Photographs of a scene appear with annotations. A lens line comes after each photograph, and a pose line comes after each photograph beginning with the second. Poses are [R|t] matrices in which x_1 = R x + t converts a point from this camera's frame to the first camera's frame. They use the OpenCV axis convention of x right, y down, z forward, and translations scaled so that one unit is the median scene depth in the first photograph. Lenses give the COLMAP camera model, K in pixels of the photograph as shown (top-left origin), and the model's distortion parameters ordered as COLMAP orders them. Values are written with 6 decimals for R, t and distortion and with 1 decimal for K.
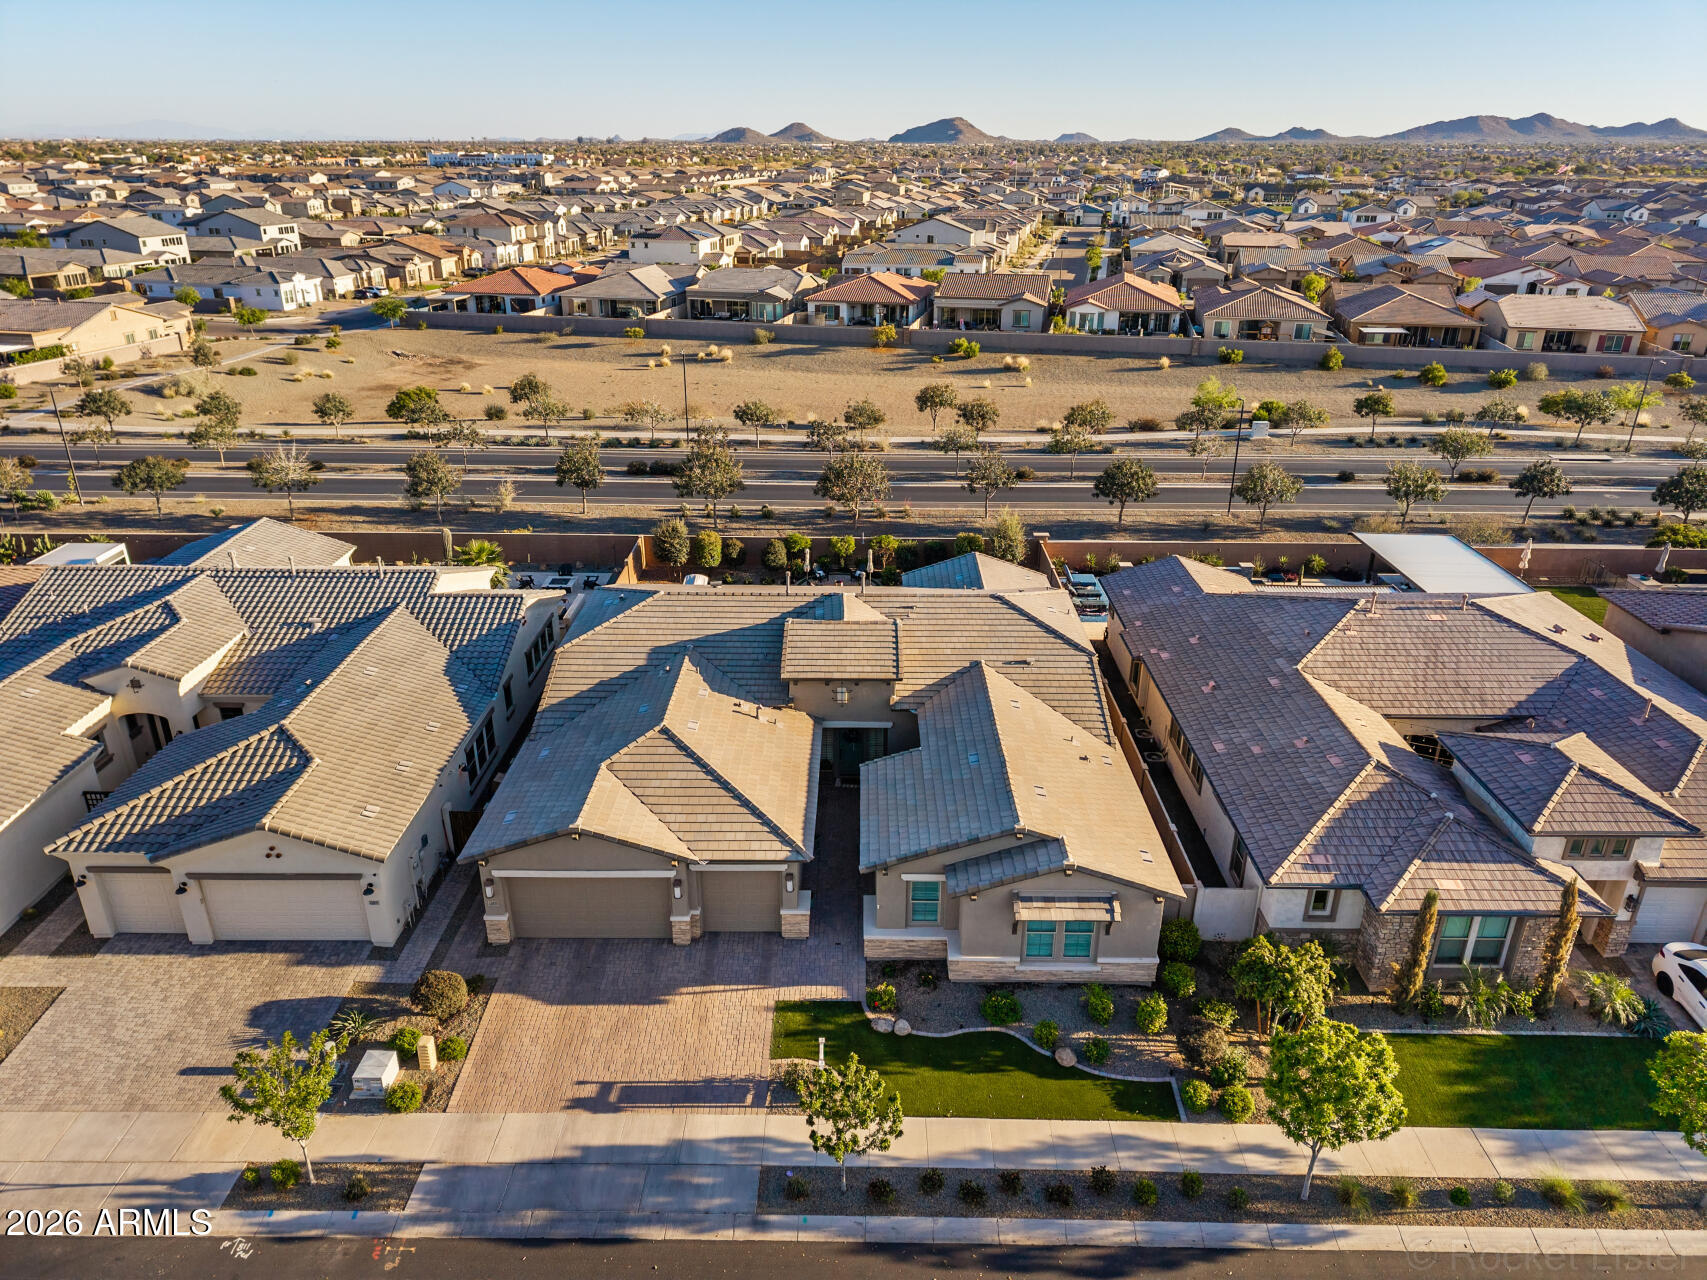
lens RADIAL K [[1141.7, 0, 856.8], [0, 1141.7, 643.0], [0, 0, 1]] dist [0.022252, -0.021110]
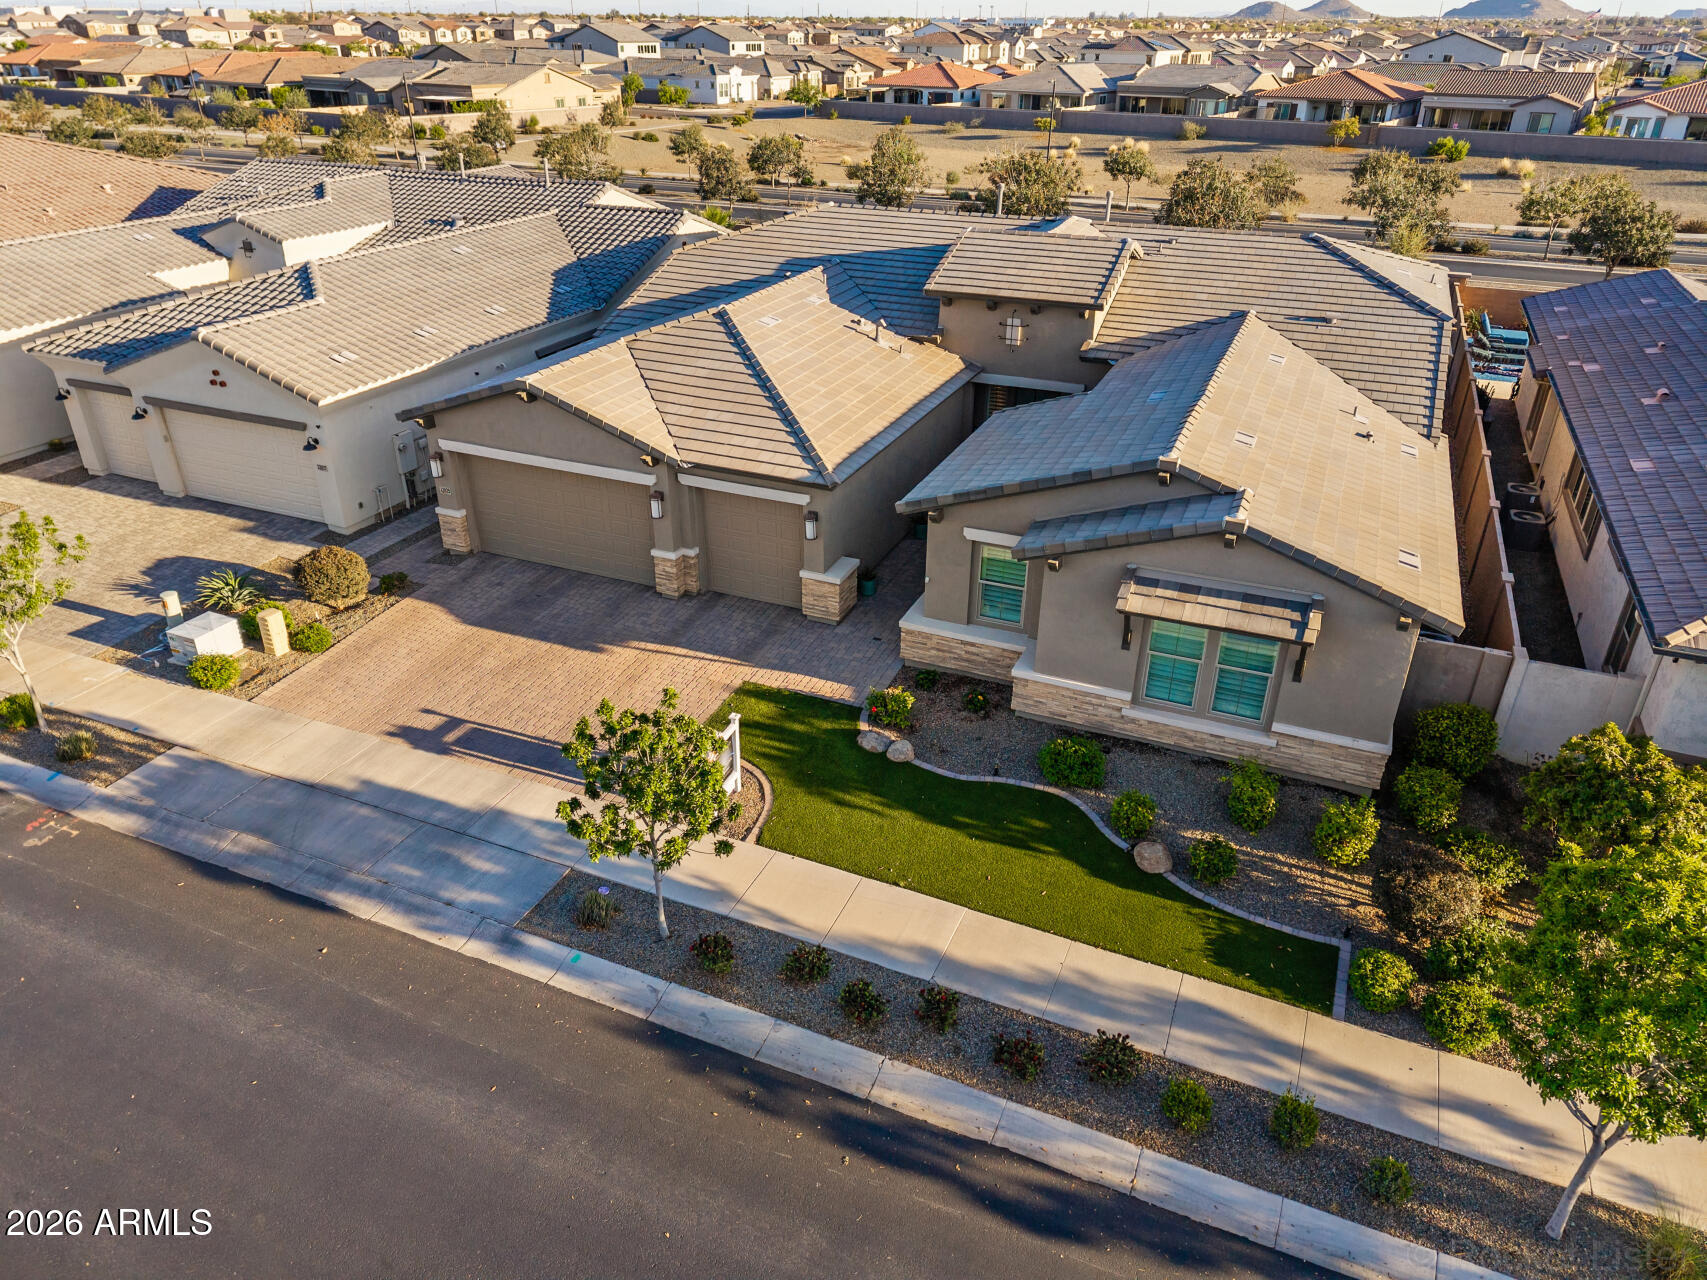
lens RADIAL K [[1141.7, 0, 856.8], [0, 1141.7, 643.0], [0, 0, 1]] dist [0.022252, -0.021110]
pose [[0.922173, 0.185703, -0.339282, 0.175180], [-0.156406, 0.981322, 0.112004, 0.176176], [0.353744, -0.050221, 0.933993, 0.350619]]
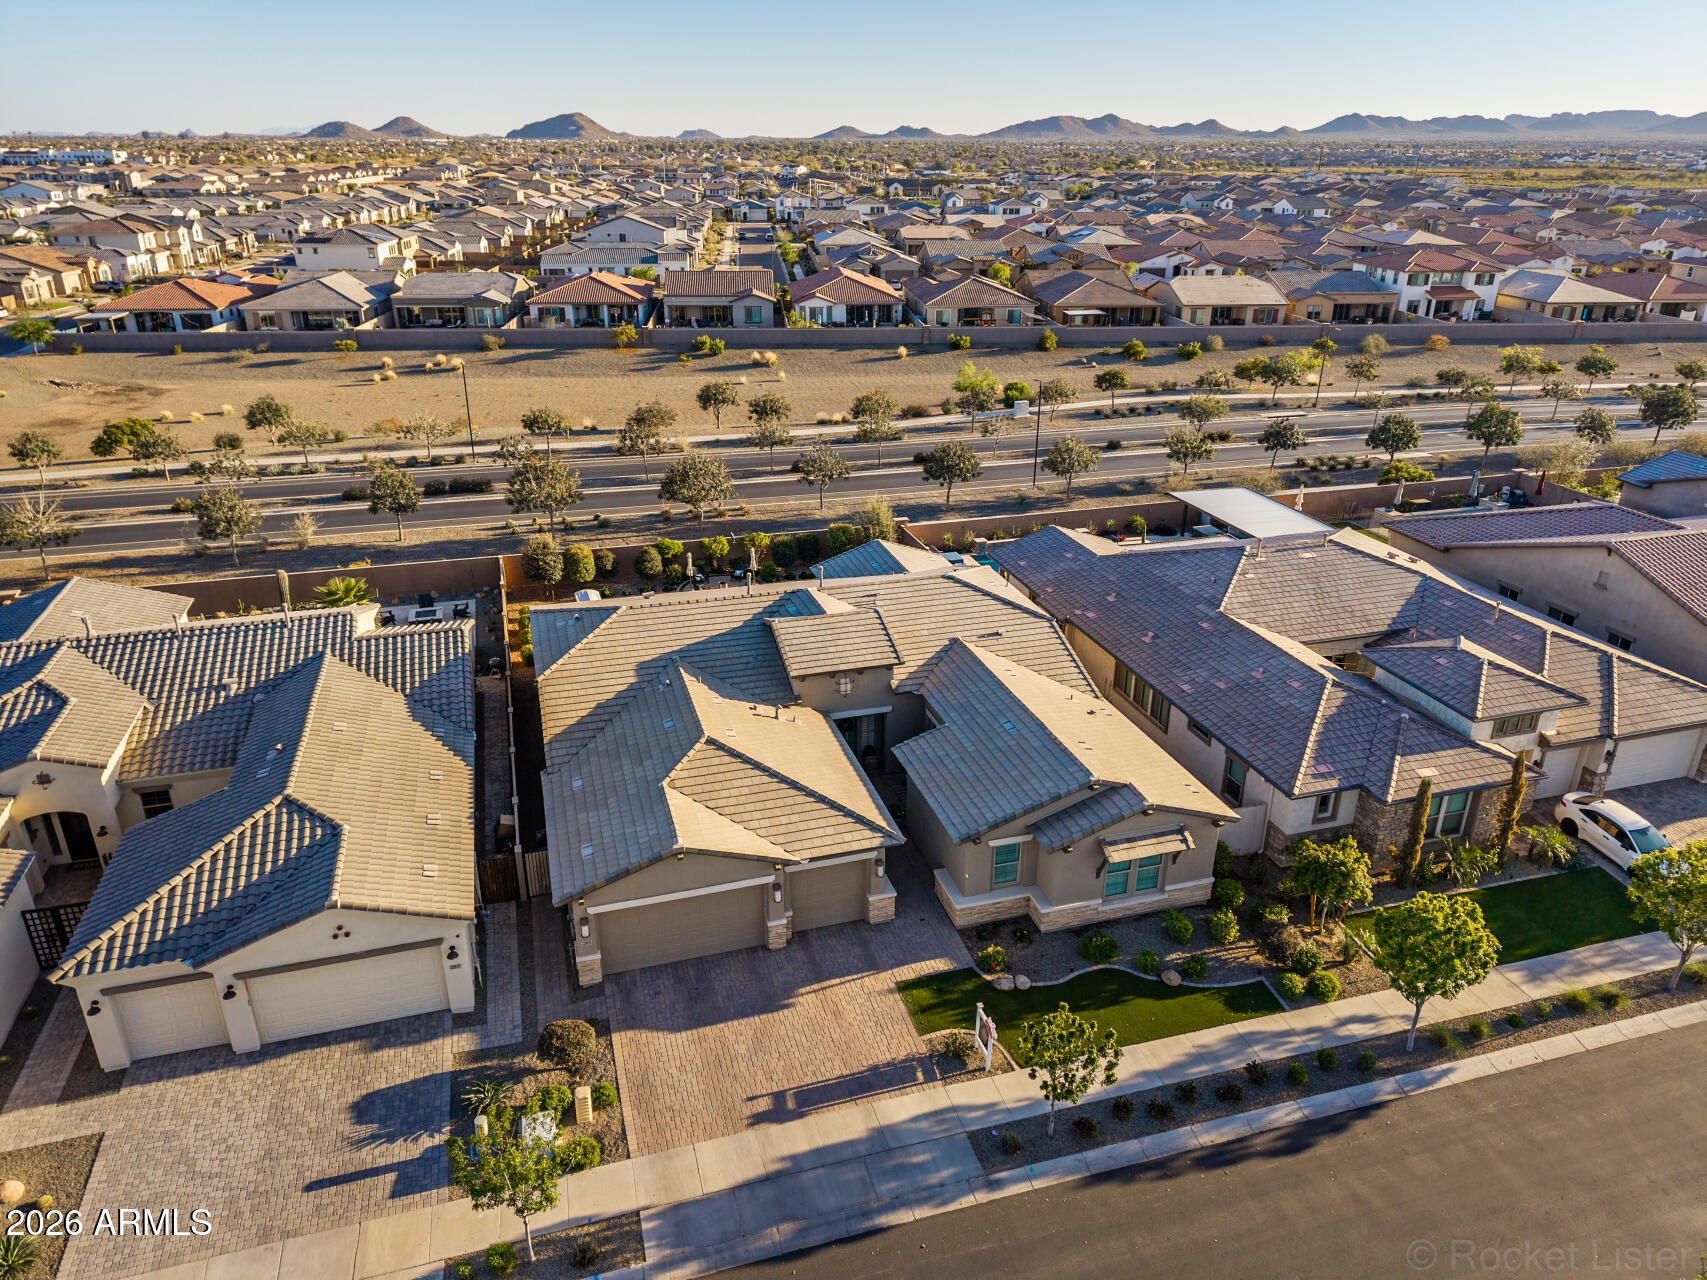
lens RADIAL K [[1141.7, 0, 856.8], [0, 1141.7, 643.0], [0, 0, 1]] dist [0.022252, -0.021110]
pose [[0.955305, -0.117762, 0.271155, -0.293041], [0.117071, 0.992946, 0.018782, -0.010866], [-0.271454, 0.013802, 0.962352, 0.015675]]
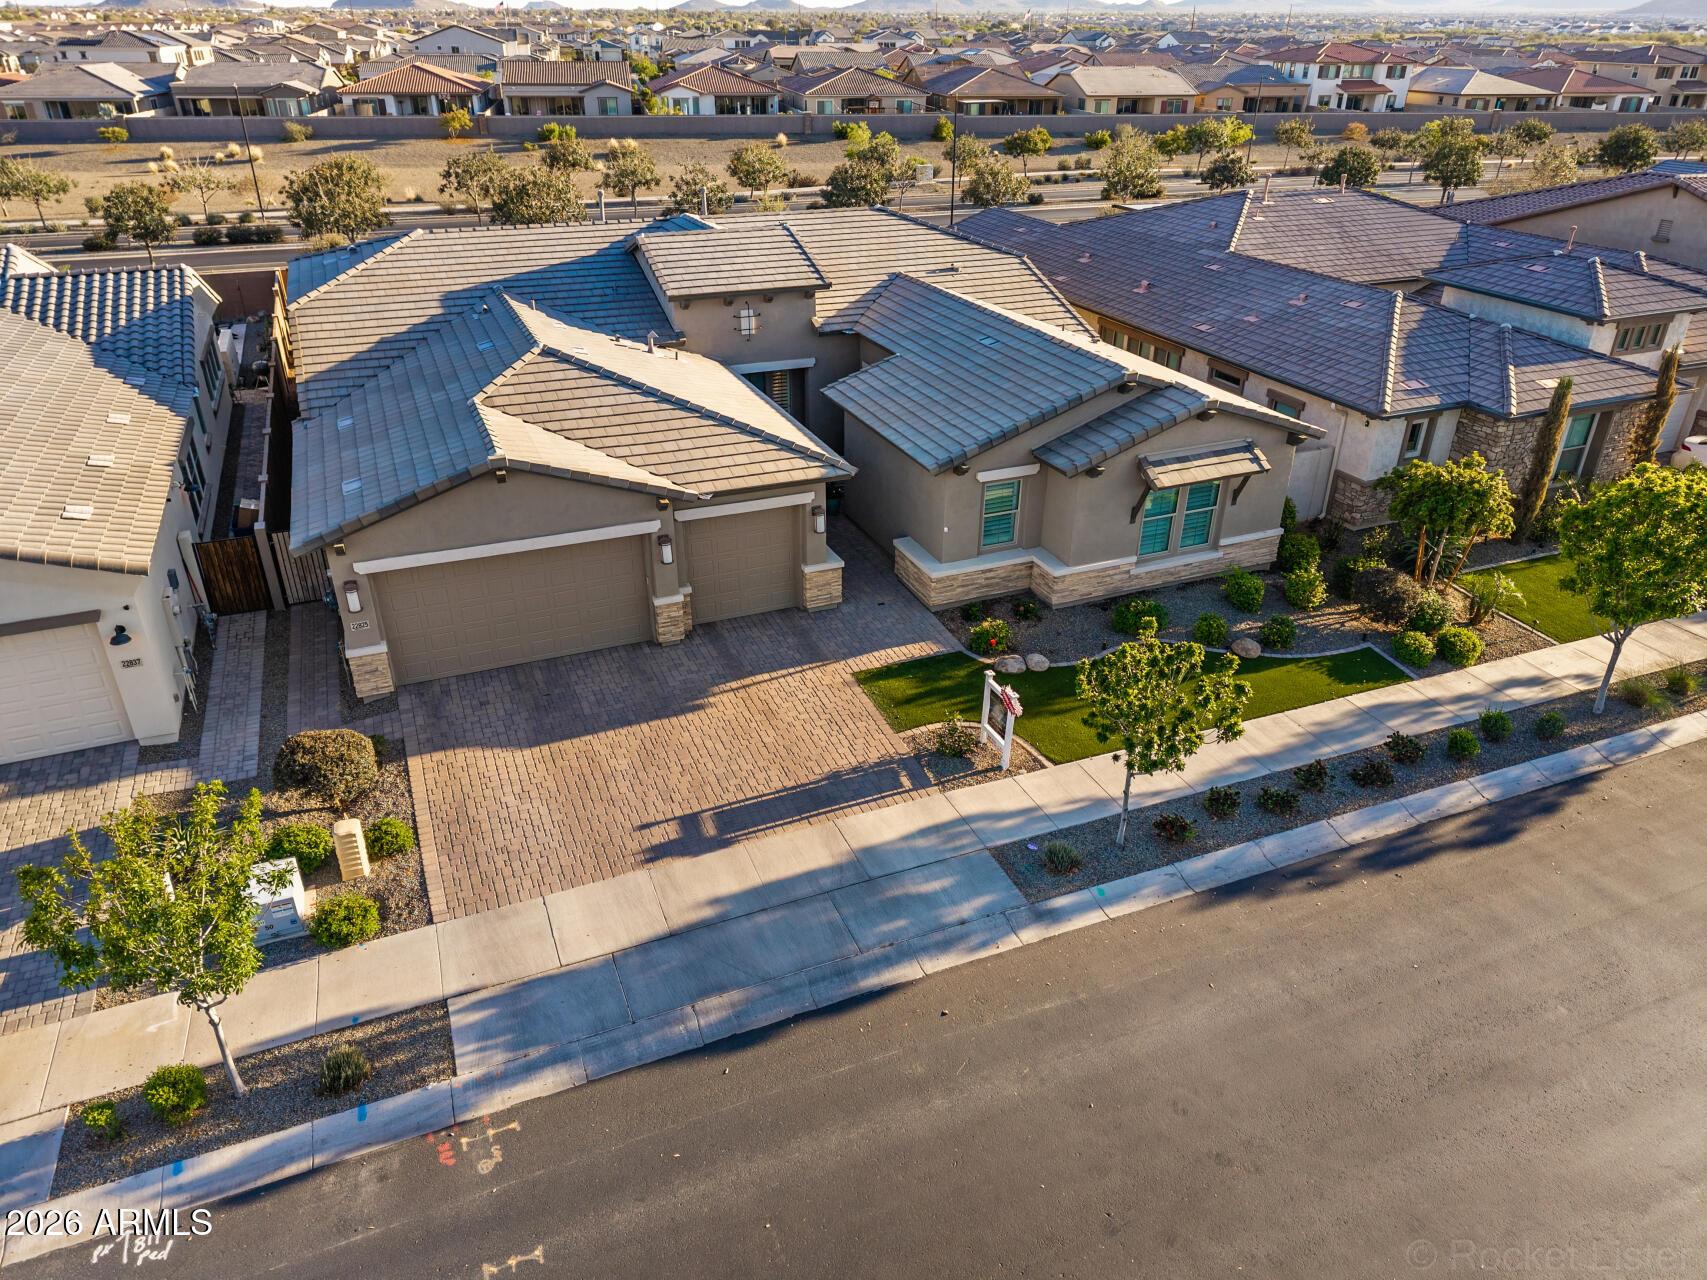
lens RADIAL K [[1141.7, 0, 856.8], [0, 1141.7, 643.0], [0, 0, 1]] dist [0.022252, -0.021110]
pose [[0.917928, -0.188303, 0.349214, -0.256426], [0.156070, 0.980609, 0.118524, 0.181802], [-0.364761, -0.054295, 0.929517, 0.310354]]
